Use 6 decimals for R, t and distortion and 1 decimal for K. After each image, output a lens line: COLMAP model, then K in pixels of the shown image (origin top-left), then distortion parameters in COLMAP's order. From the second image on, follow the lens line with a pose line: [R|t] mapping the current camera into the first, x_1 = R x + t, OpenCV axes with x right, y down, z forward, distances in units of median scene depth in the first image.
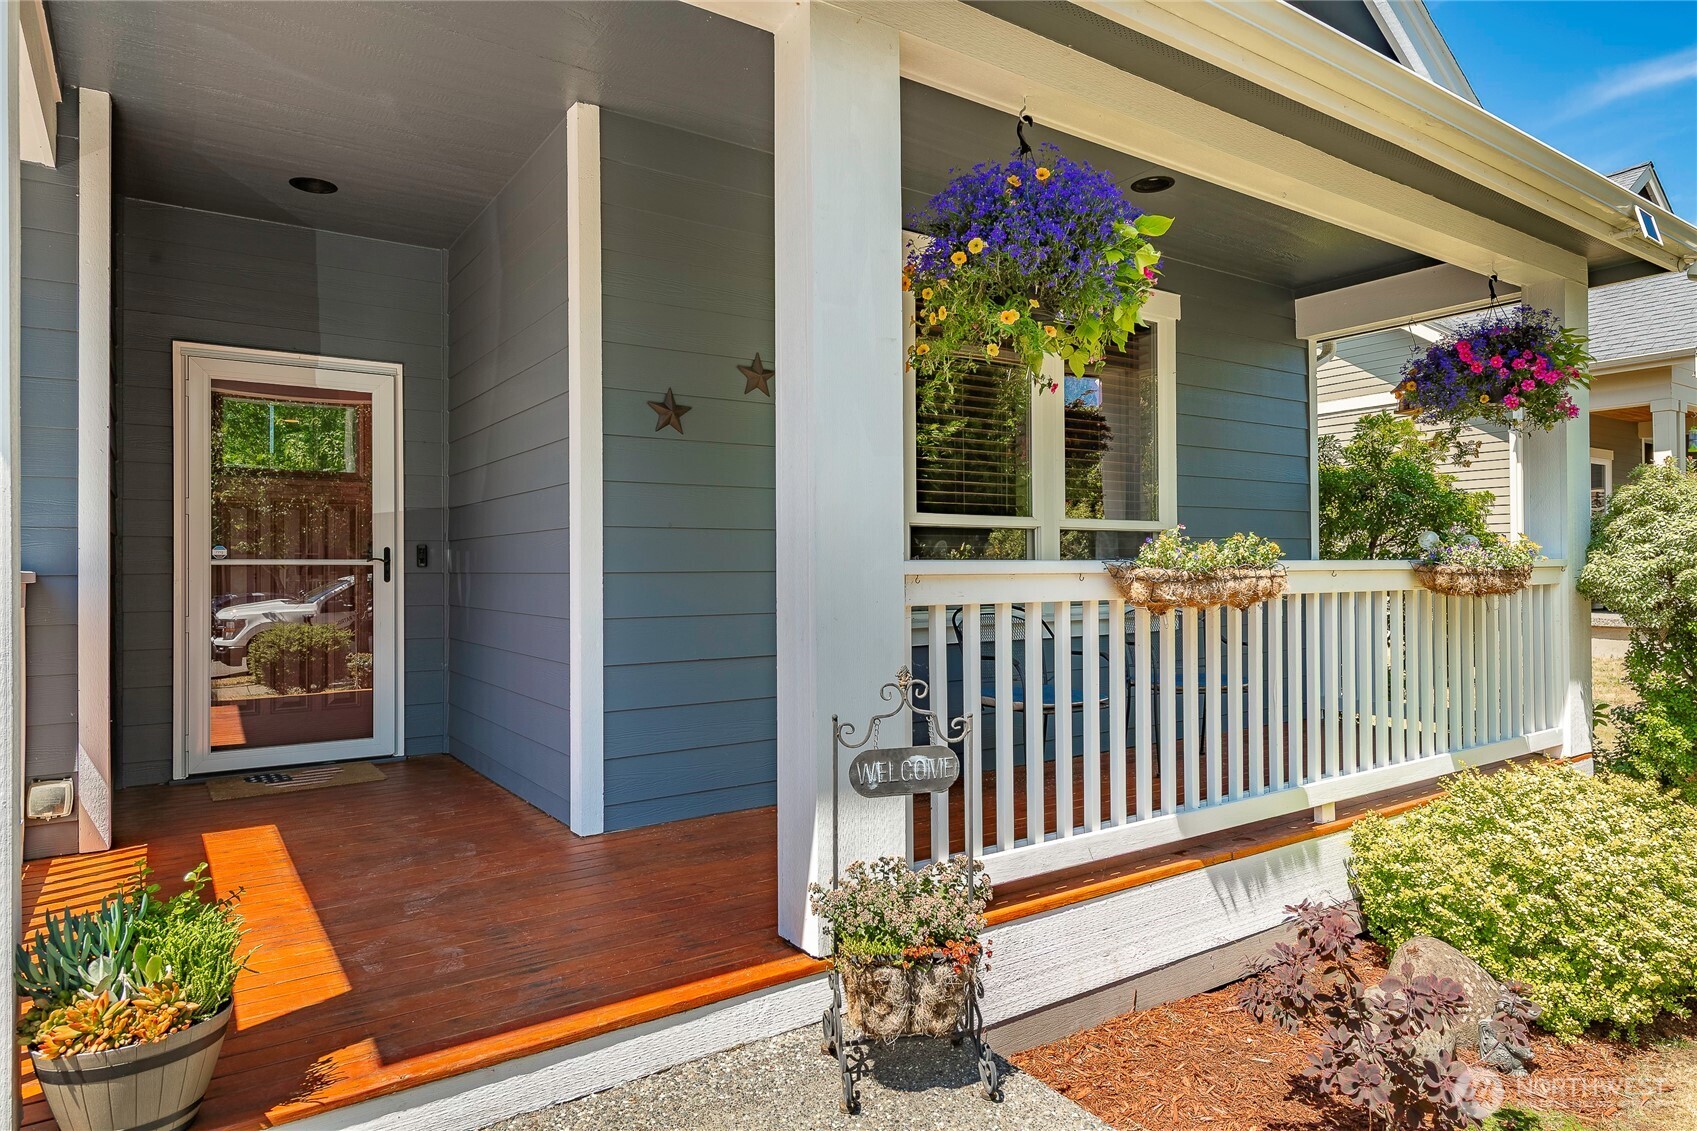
lens RADIAL K [[1018.9, 0, 848.5], [0, 1018.9, 565.5], [0, 0, 1]] dist [0.000157, -0.000073]
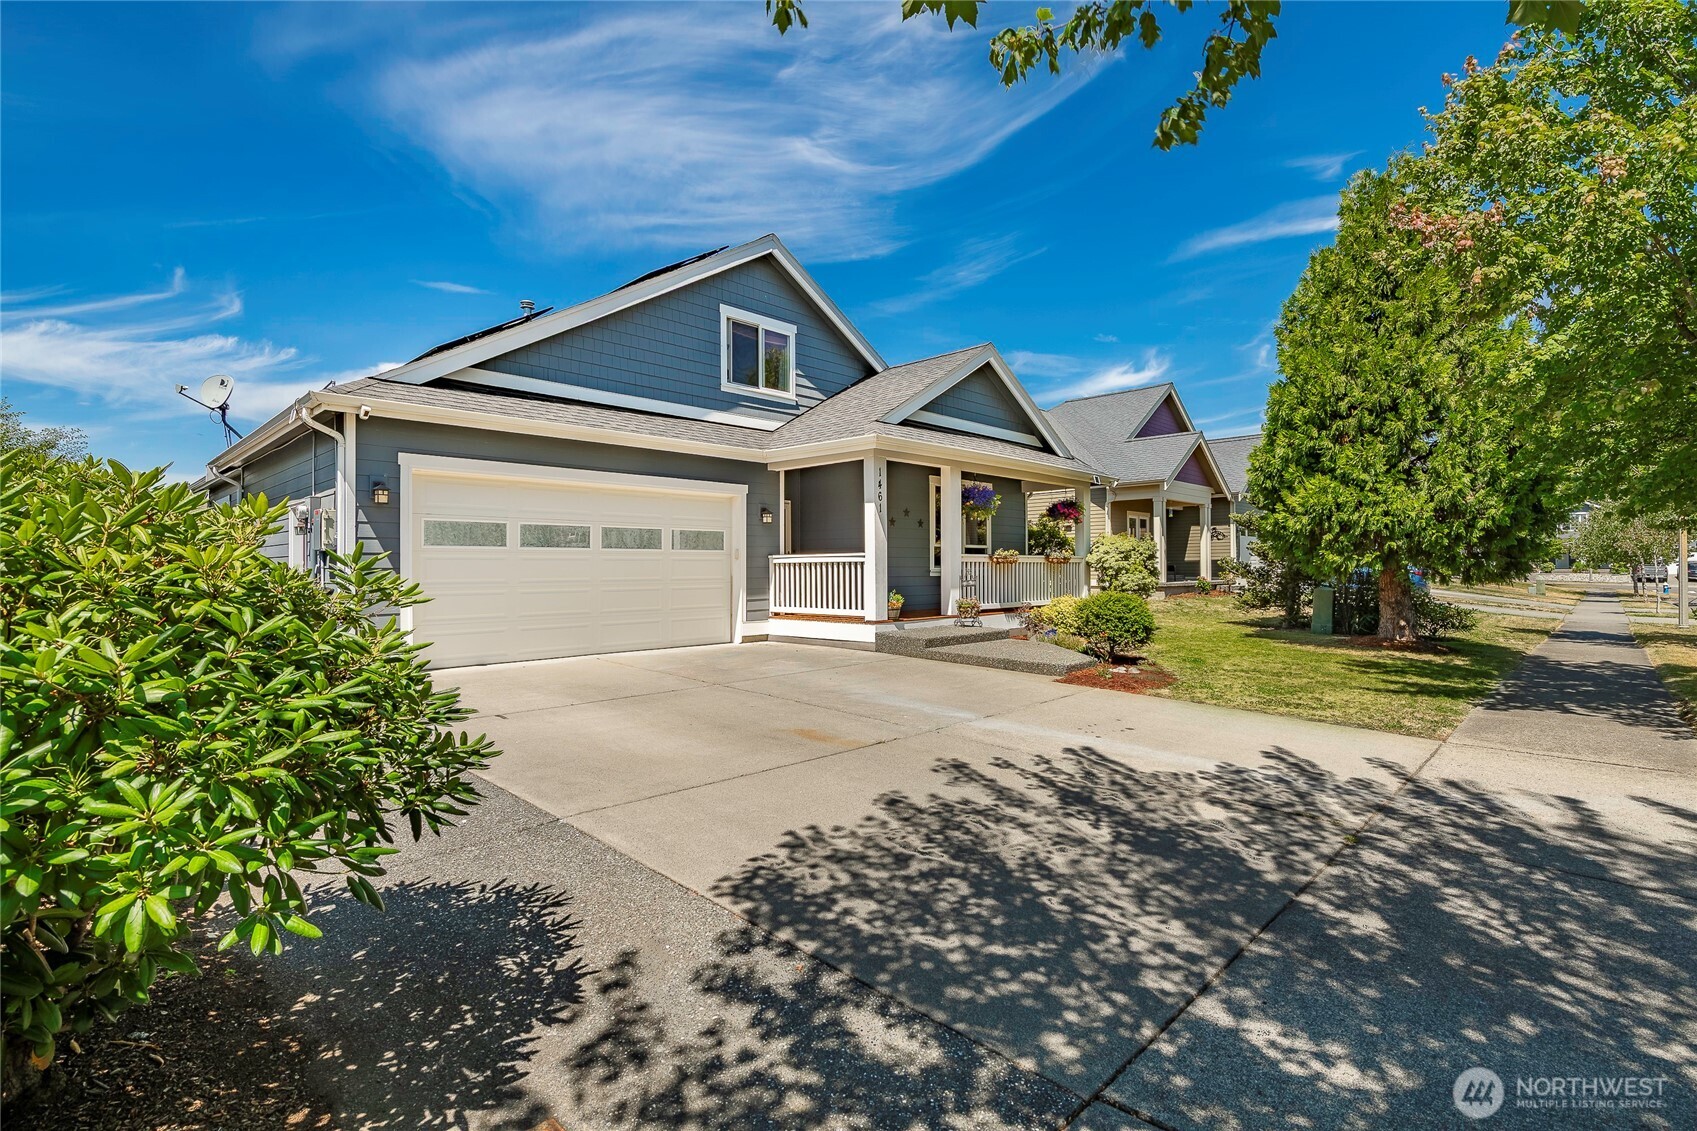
lens RADIAL K [[775.1, 0, 848.5], [0, 775.1, 565.5], [0, 0, 1]] dist [0.000016, -0.000003]
pose [[0.981905, 0.010649, 0.189074, -0.811650], [-0.011324, 0.999933, 0.002486, 0.034464], [-0.189035, -0.004582, 0.981960, -1.879546]]
